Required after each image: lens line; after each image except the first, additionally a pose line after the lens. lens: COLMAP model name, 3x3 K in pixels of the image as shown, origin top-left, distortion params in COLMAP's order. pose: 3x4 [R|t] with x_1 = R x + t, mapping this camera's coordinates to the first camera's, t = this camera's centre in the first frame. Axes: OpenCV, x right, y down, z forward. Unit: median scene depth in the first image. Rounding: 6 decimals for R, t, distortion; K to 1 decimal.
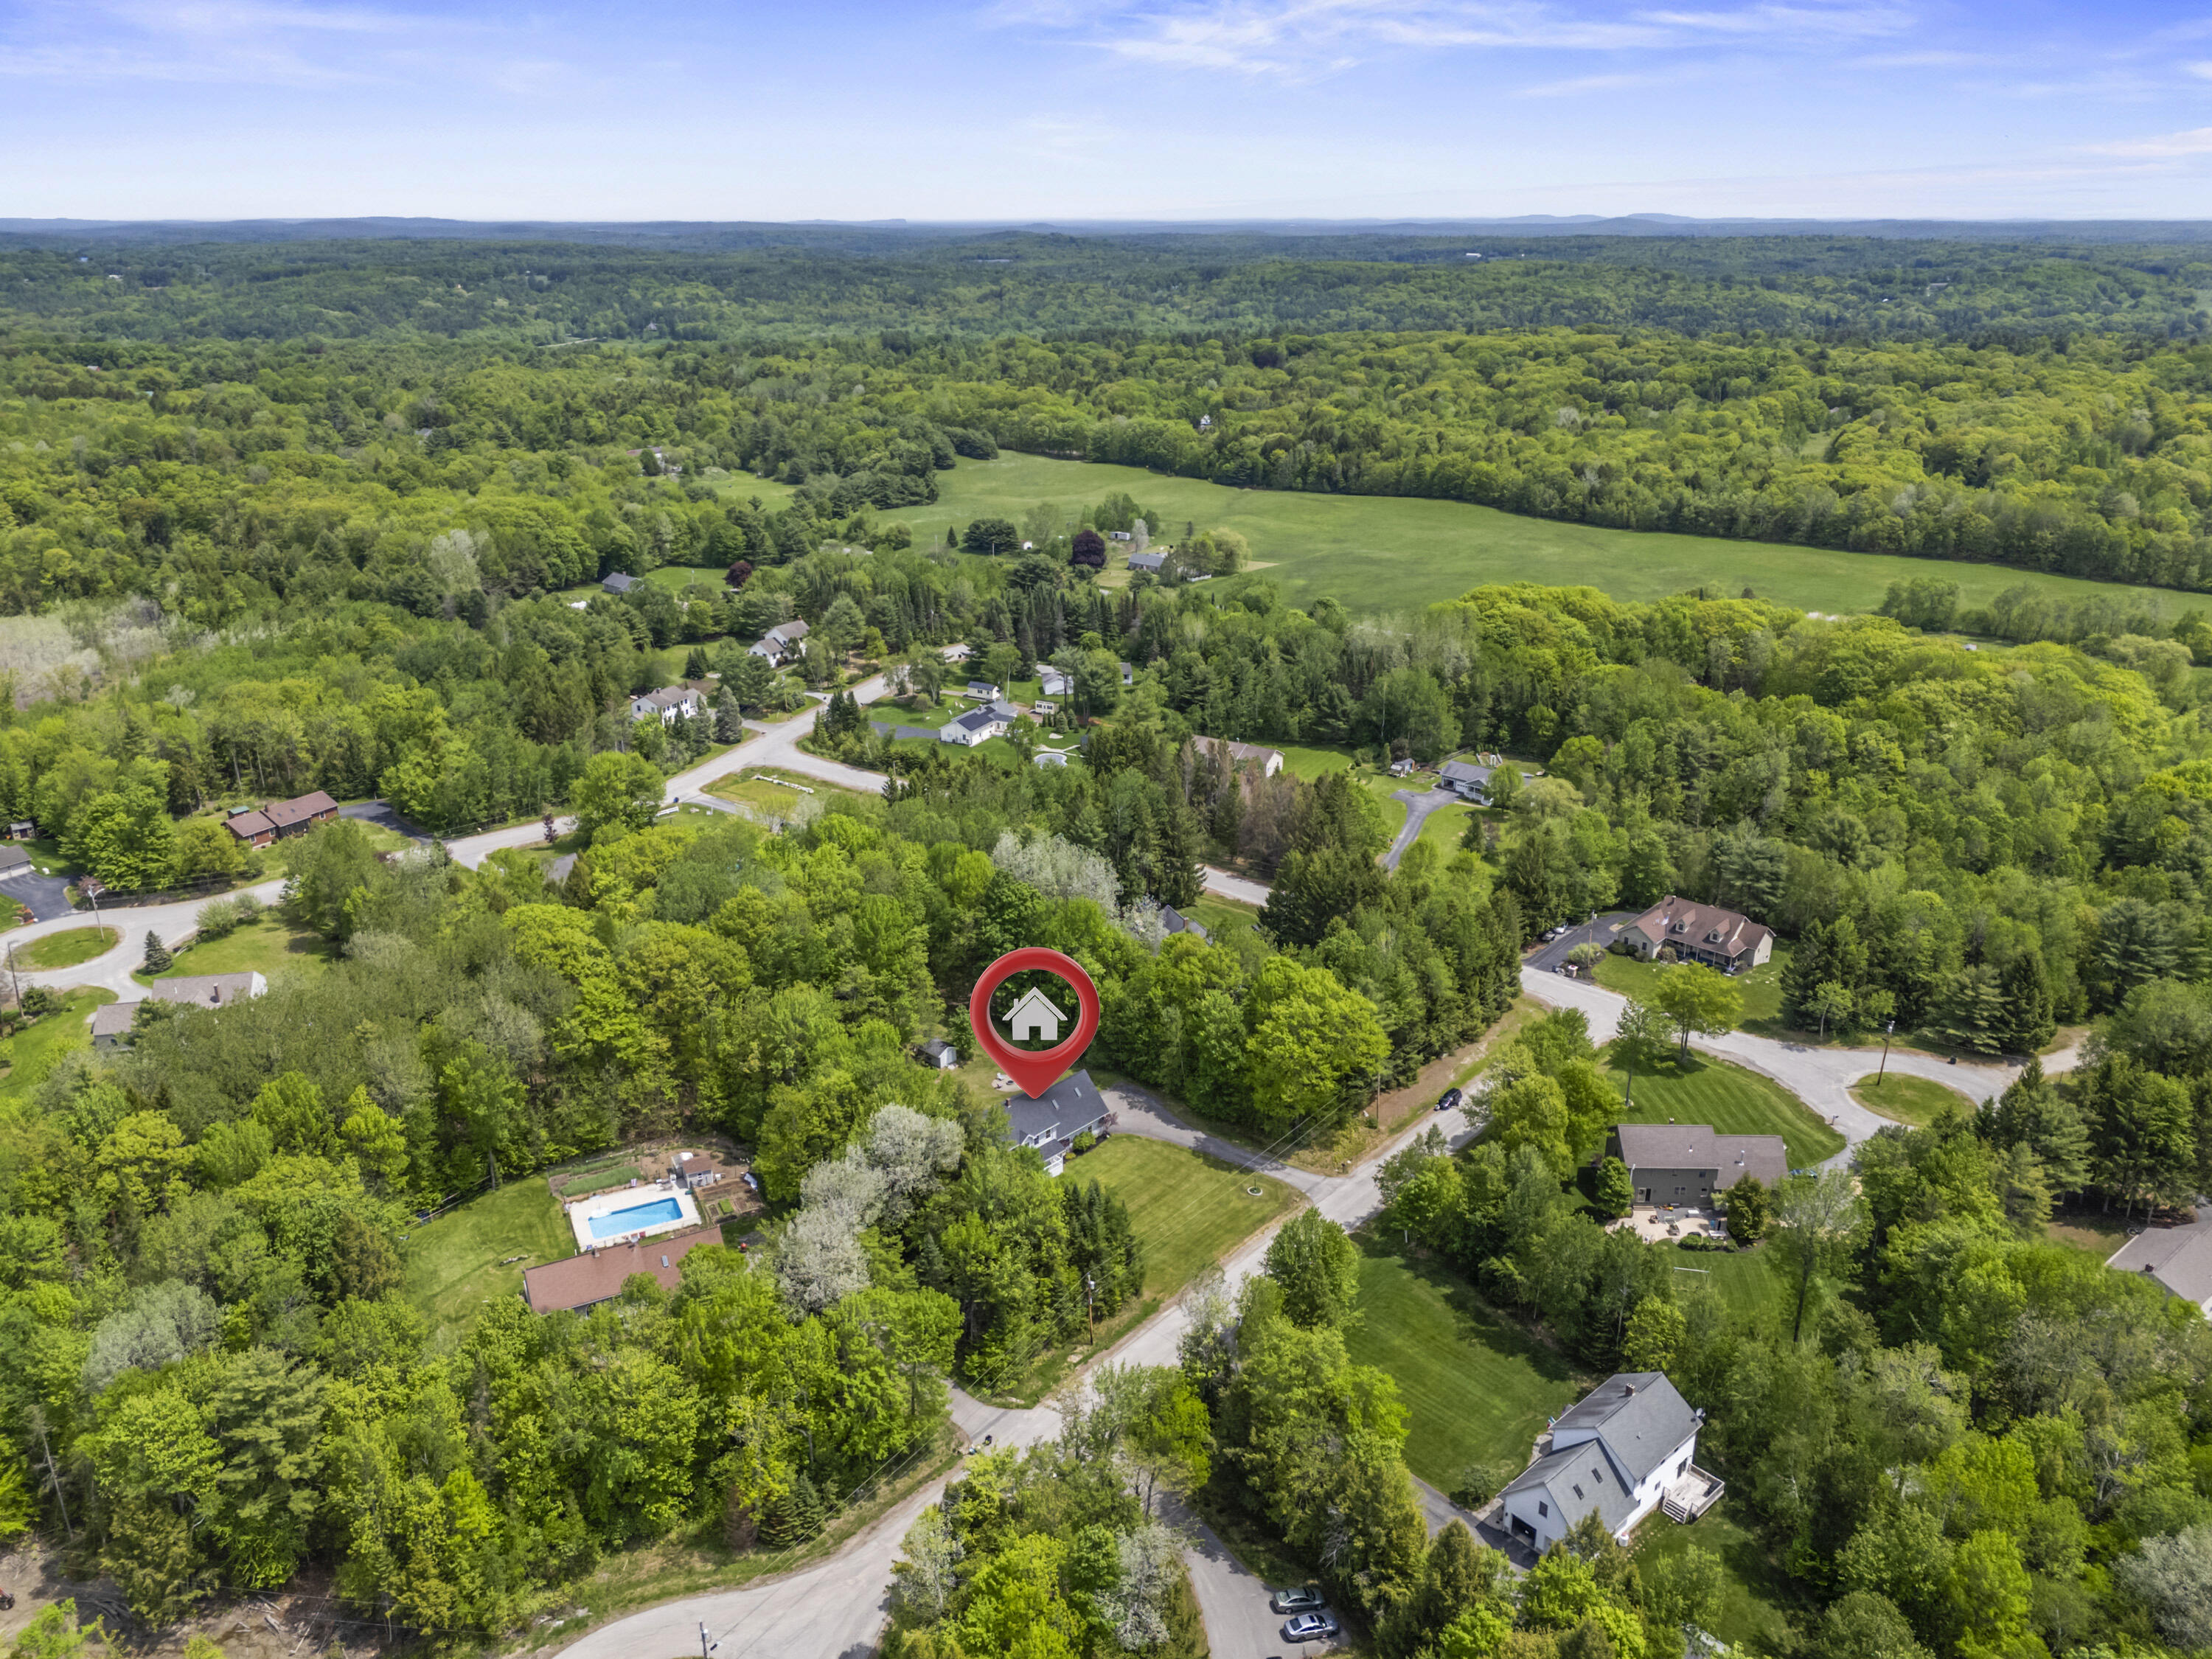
lens RADIAL K [[1618.2, 0, 1085.2], [0, 1618.2, 768.0], [0, 0, 1]] dist [0.076876, -0.065082]
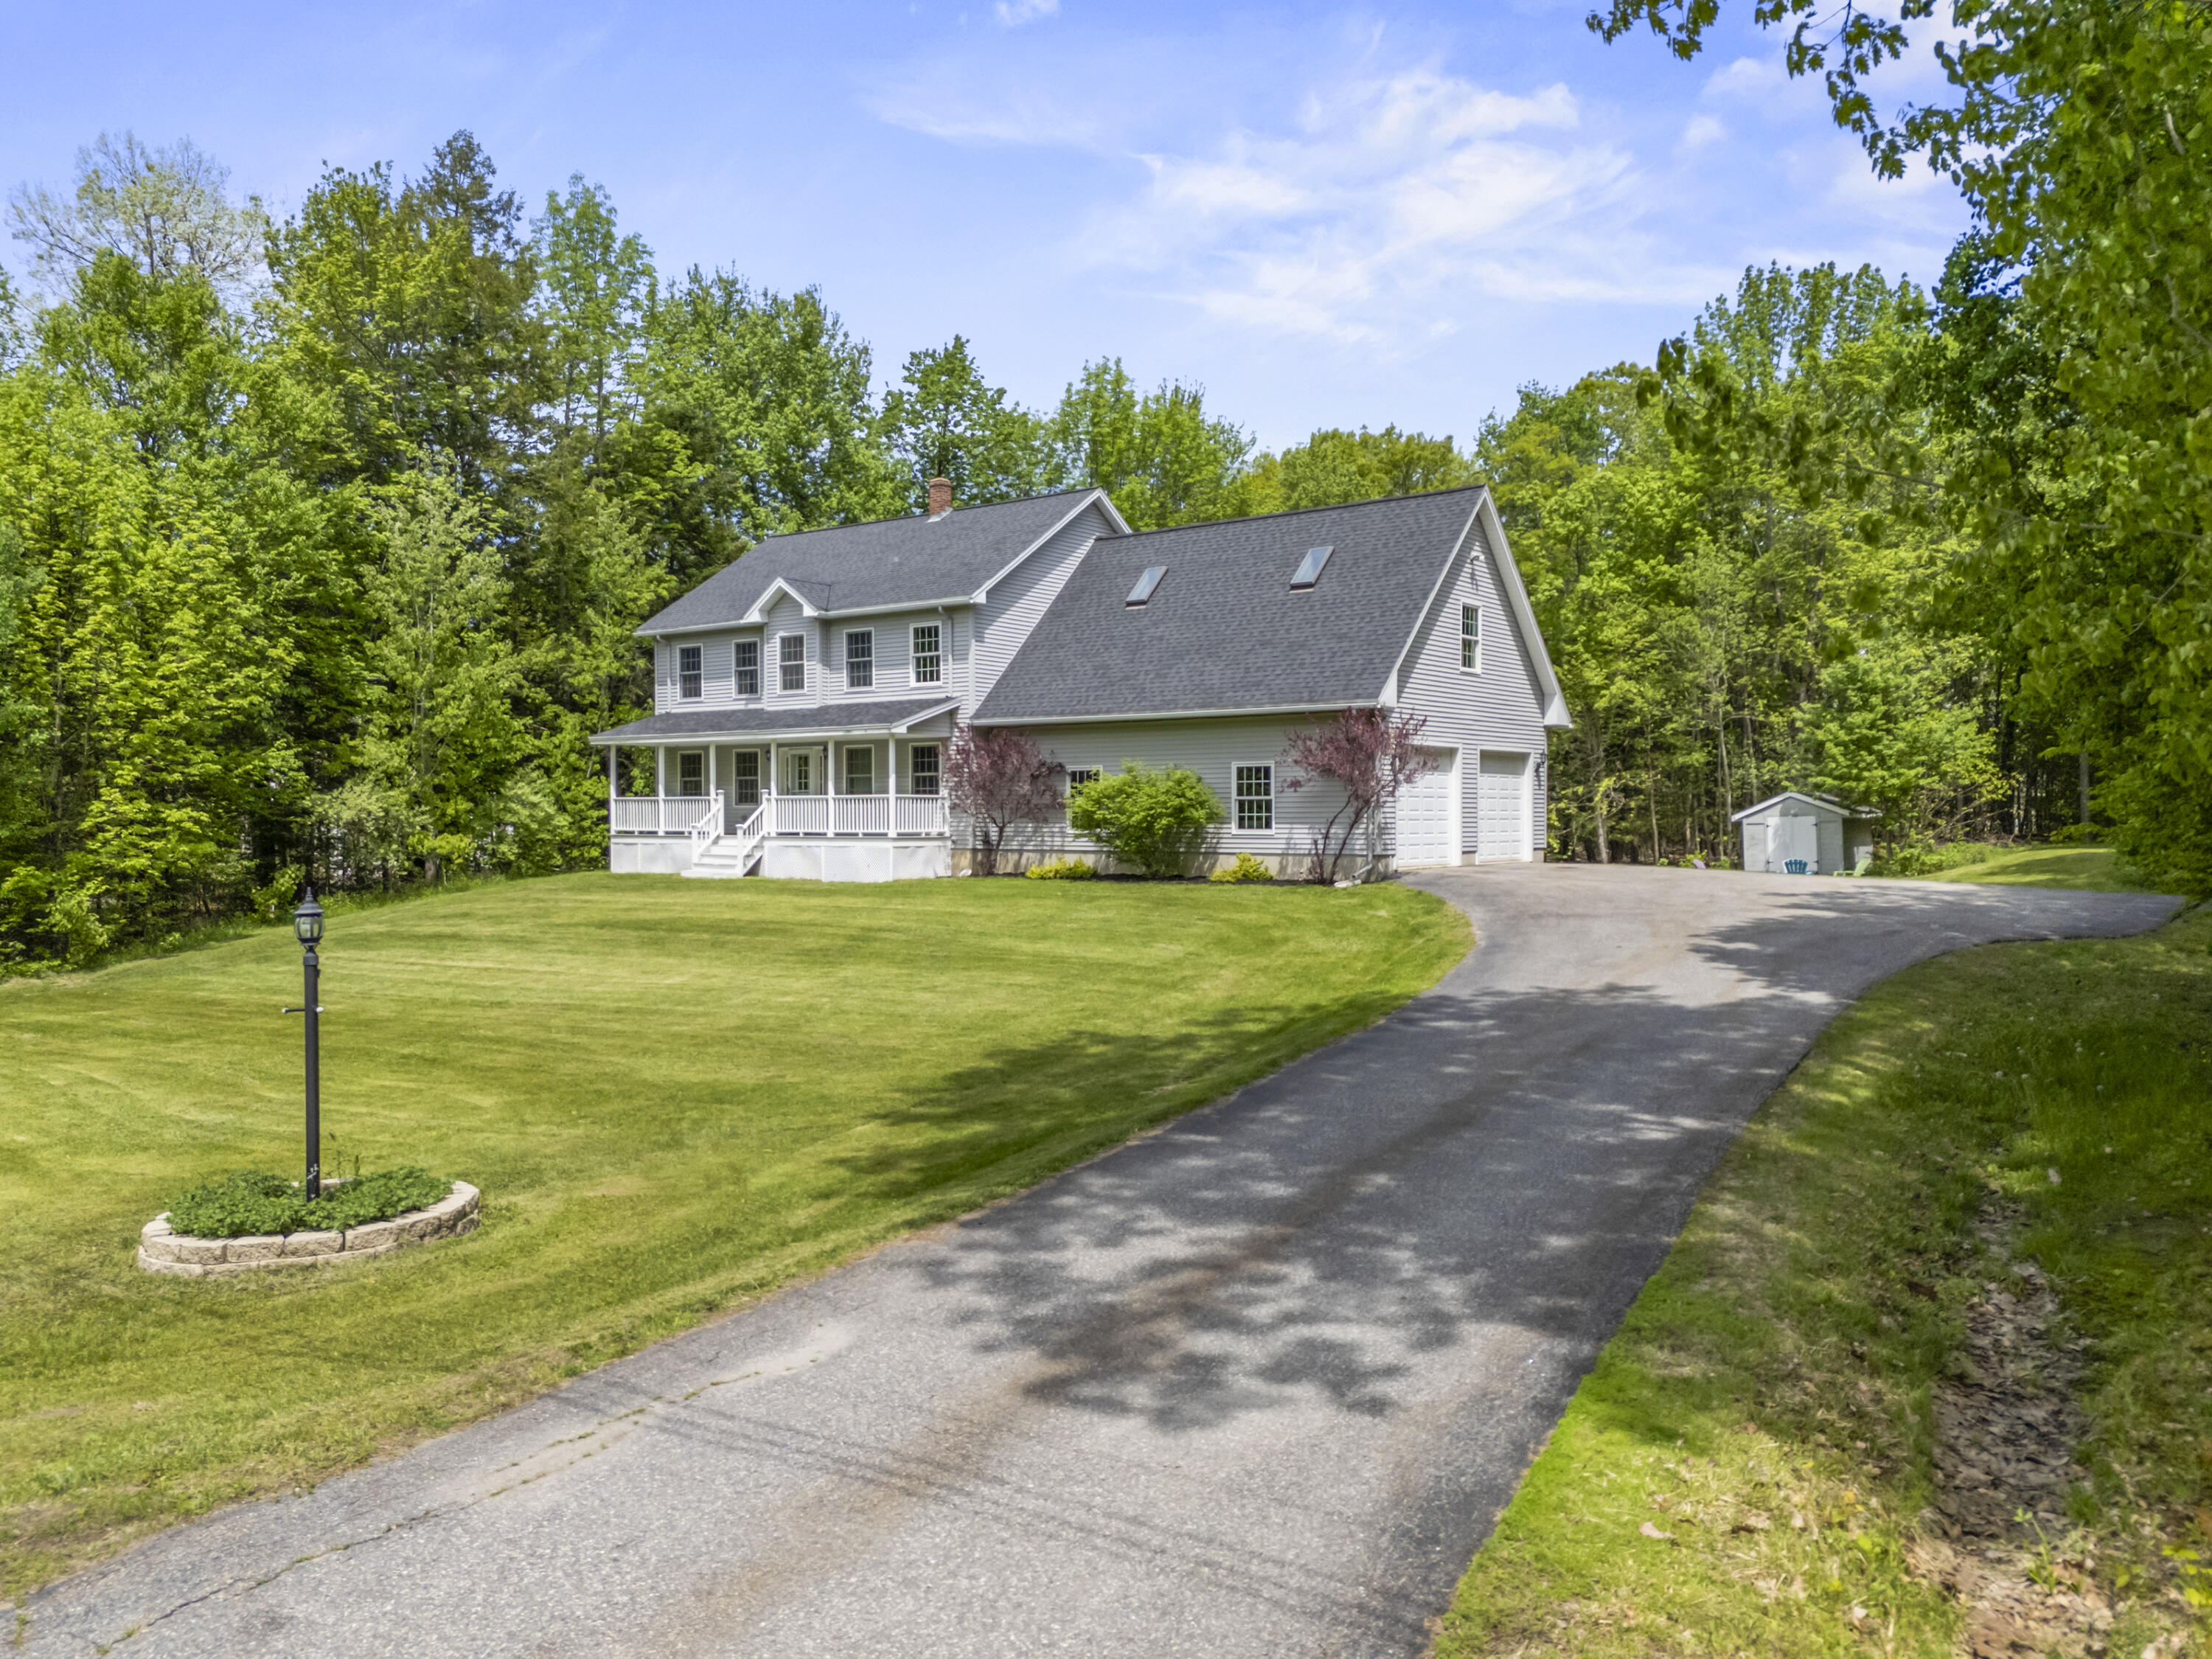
lens RADIAL K [[1618.2, 0, 1145.3], [0, 1618.2, 828.9], [0, 0, 1]] dist [0.076876, -0.065082]
pose [[0.147917, 0.024441, -0.988698, 0.146018], [-0.312905, 0.949498, -0.023342, 0.228072], [0.938196, 0.312821, 0.148095, 0.955089]]
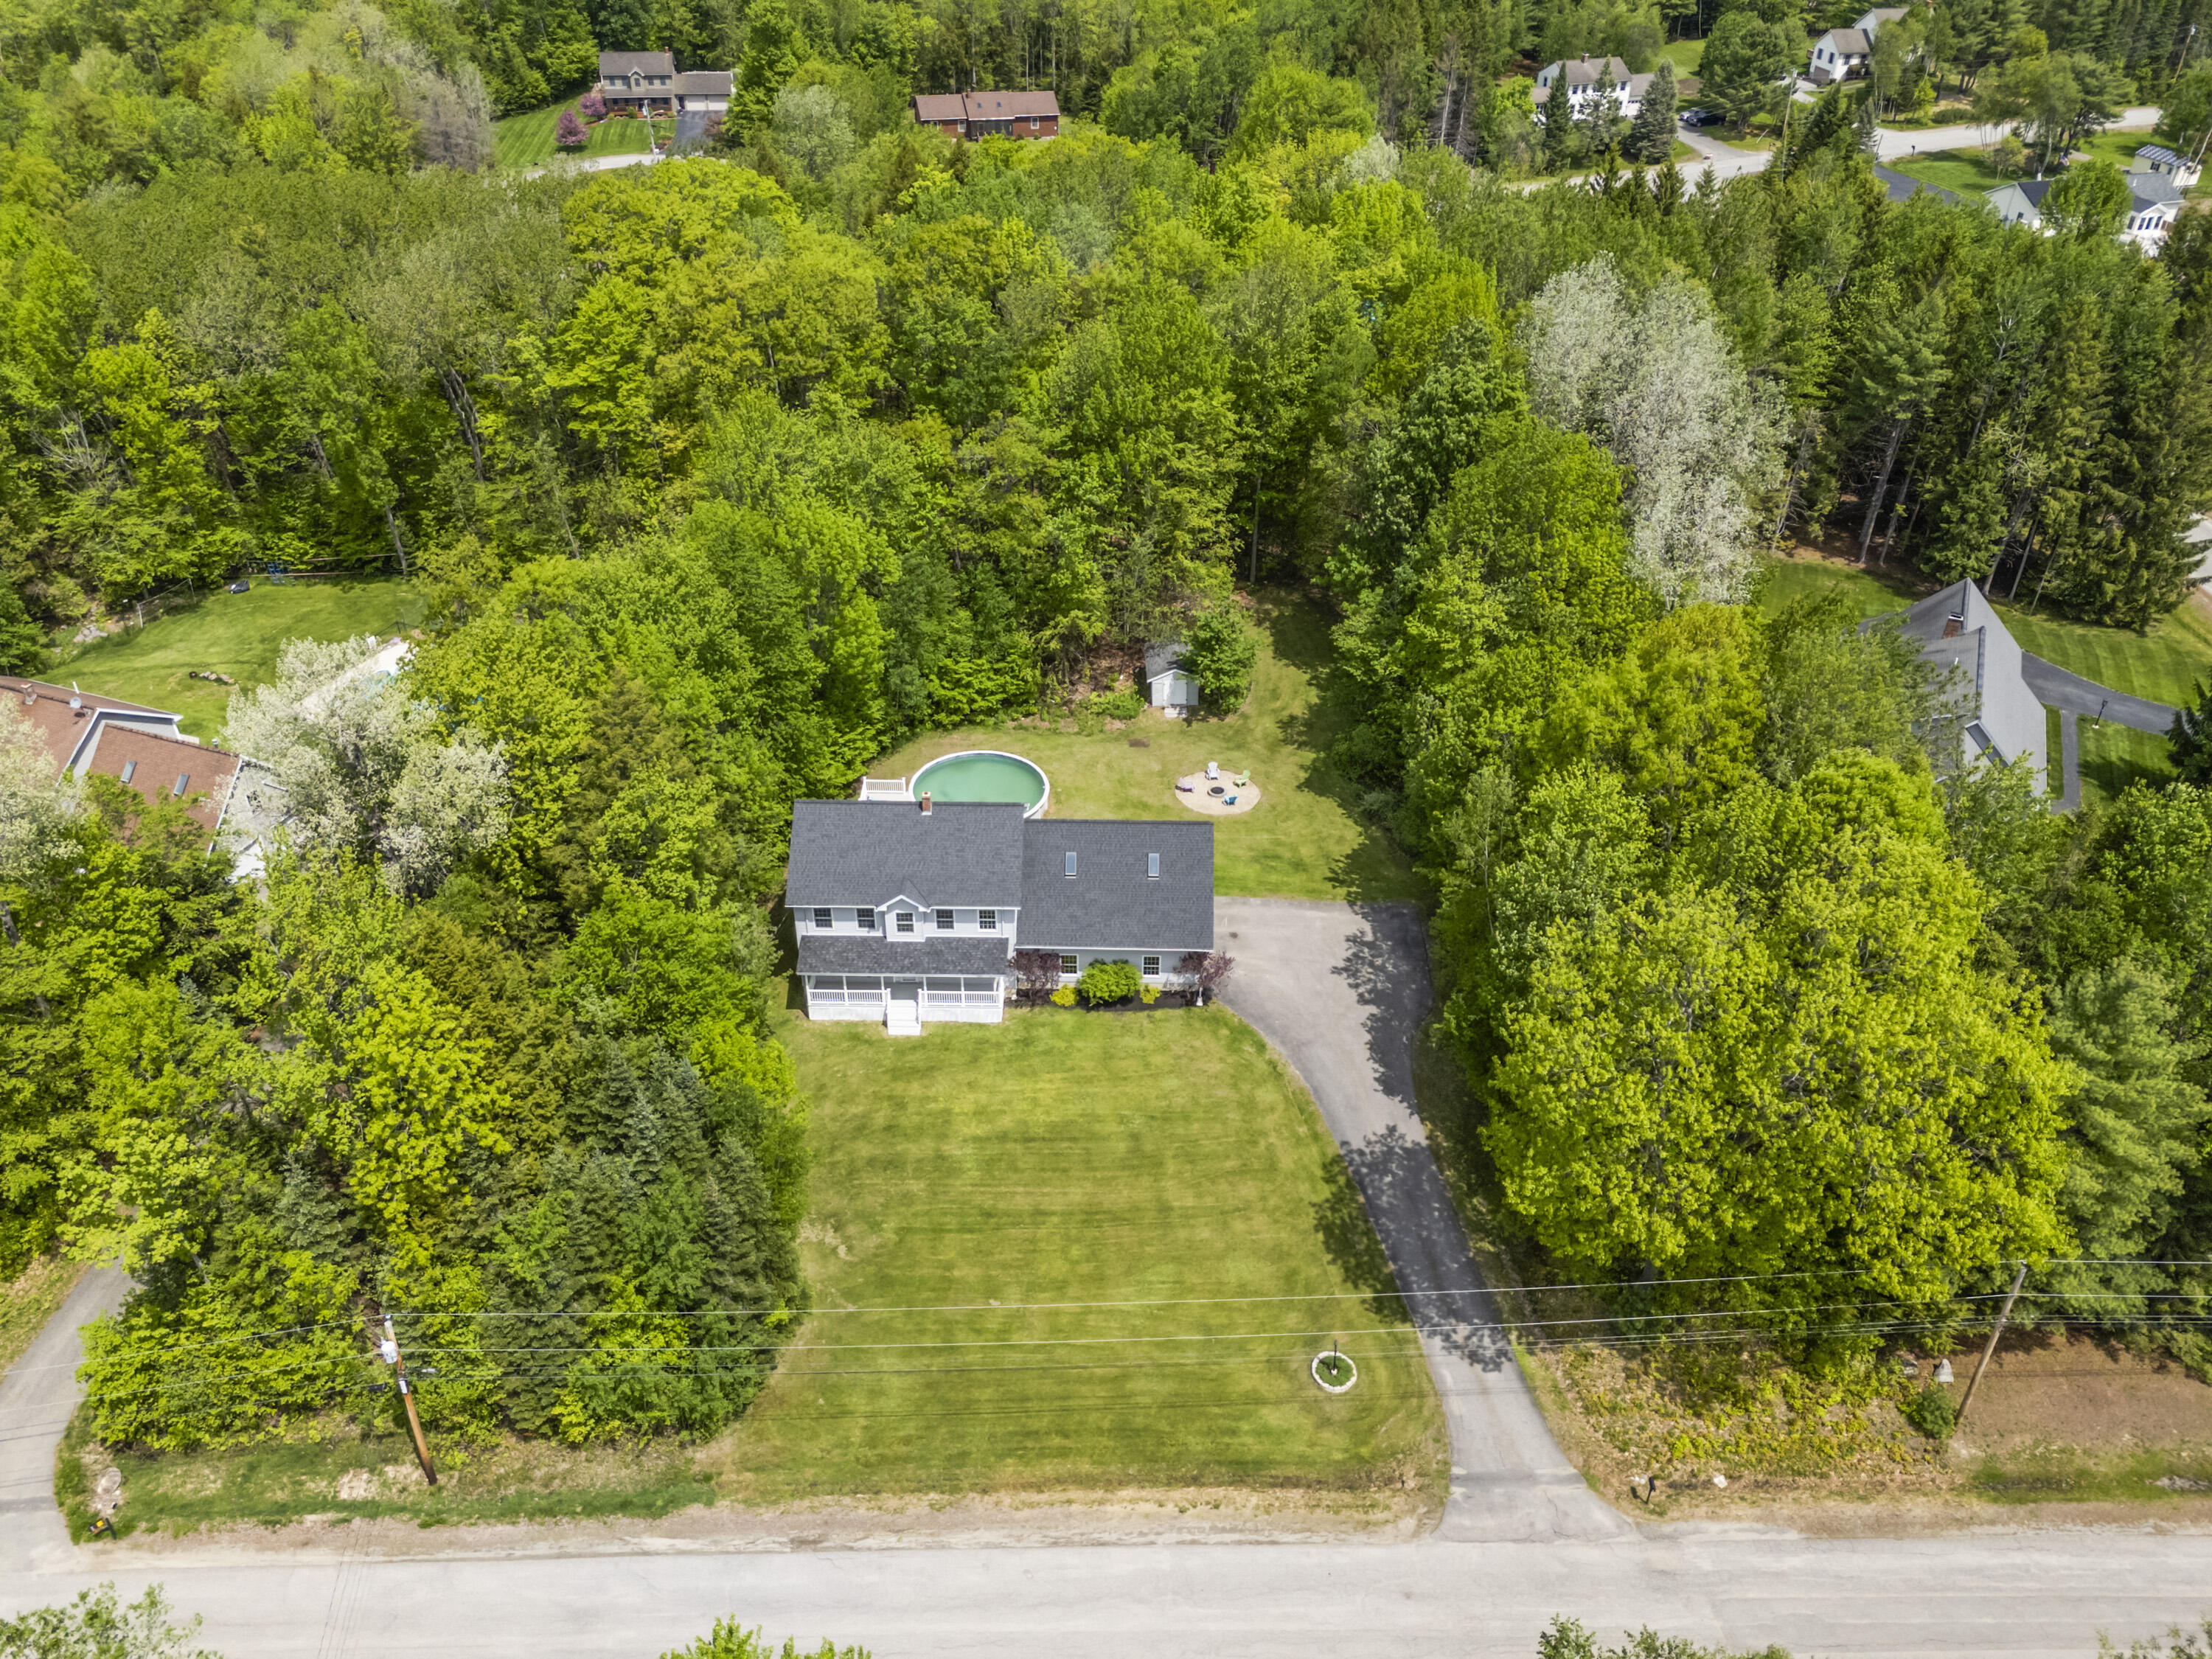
lens RADIAL K [[1618.2, 0, 1110.2], [0, 1618.2, 850.7], [0, 0, 1]] dist [0.076876, -0.065082]
pose [[0.688700, 0.431339, -0.582785, 0.203819], [-0.244445, 0.894864, 0.373450, 0.057461], [0.682597, -0.114736, 0.721732, 0.710930]]
